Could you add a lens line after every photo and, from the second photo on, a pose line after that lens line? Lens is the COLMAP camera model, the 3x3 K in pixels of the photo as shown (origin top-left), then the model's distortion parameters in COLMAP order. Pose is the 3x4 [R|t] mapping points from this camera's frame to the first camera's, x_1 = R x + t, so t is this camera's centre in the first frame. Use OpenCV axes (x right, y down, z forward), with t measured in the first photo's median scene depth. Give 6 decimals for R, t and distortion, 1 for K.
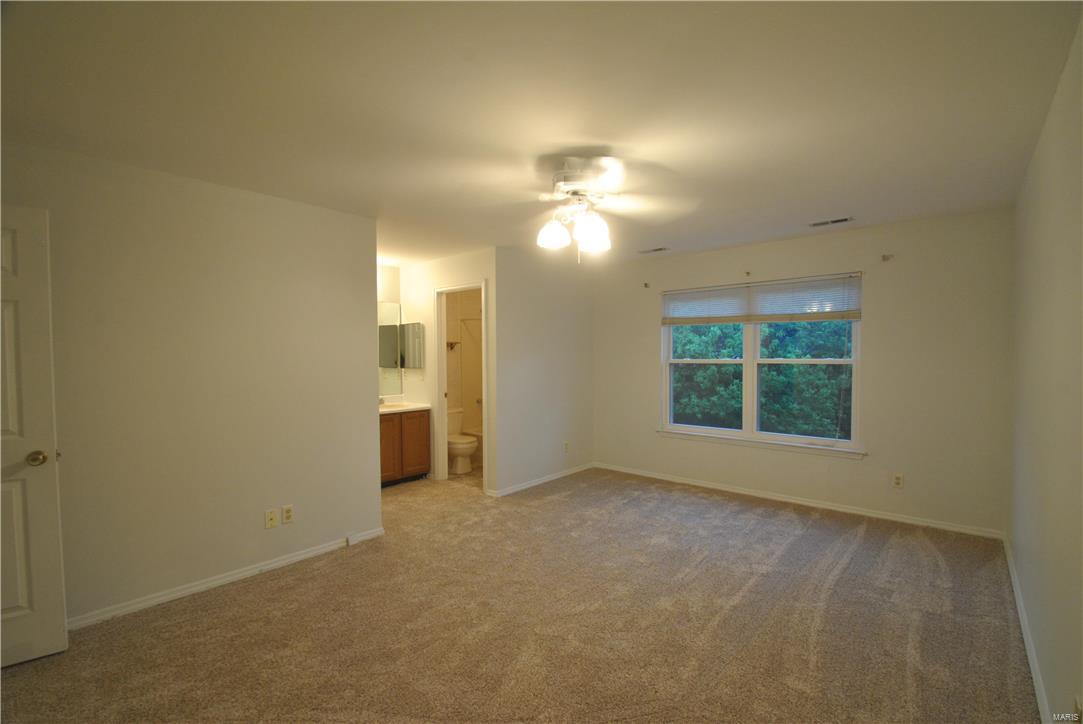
lens RADIAL K [[483.5, 0, 543.2], [0, 483.5, 371.1], [0, 0, 1]] dist [0.017368, -0.019053]
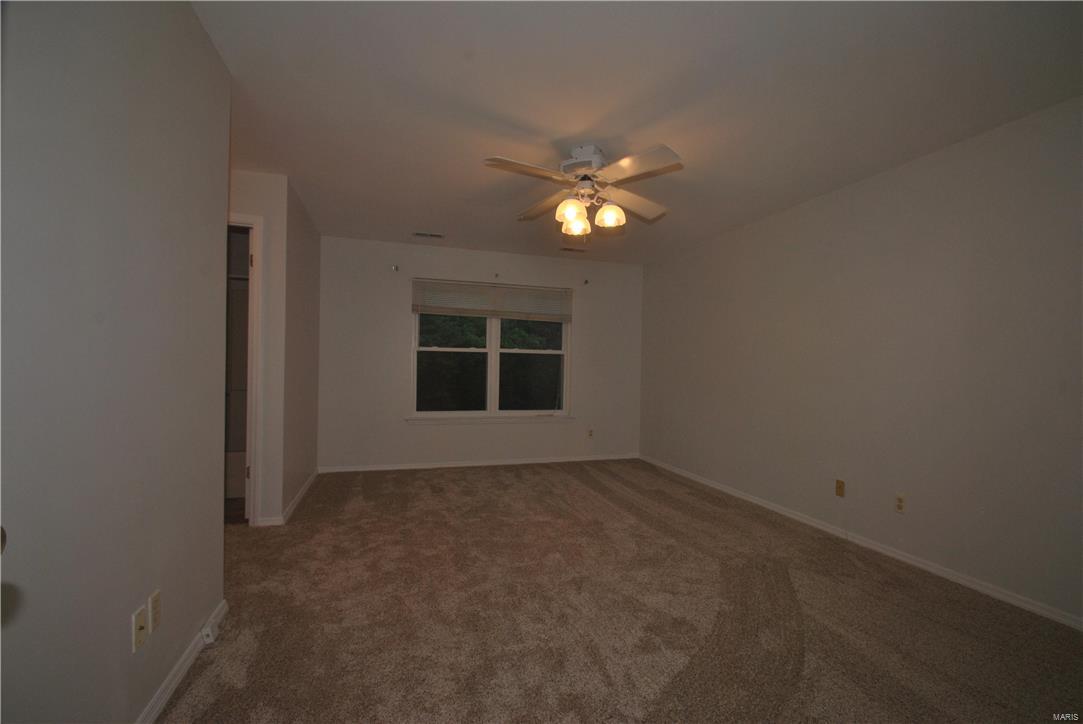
lens RADIAL K [[483.5, 0, 543.2], [0, 483.5, 371.1], [0, 0, 1]] dist [0.017368, -0.019053]
pose [[0.513369, 0.011351, 0.858093, -0.522715], [0.010756, 0.999749, -0.019660, 0.054189], [-0.858101, 0.019323, 0.513118, 0.306619]]
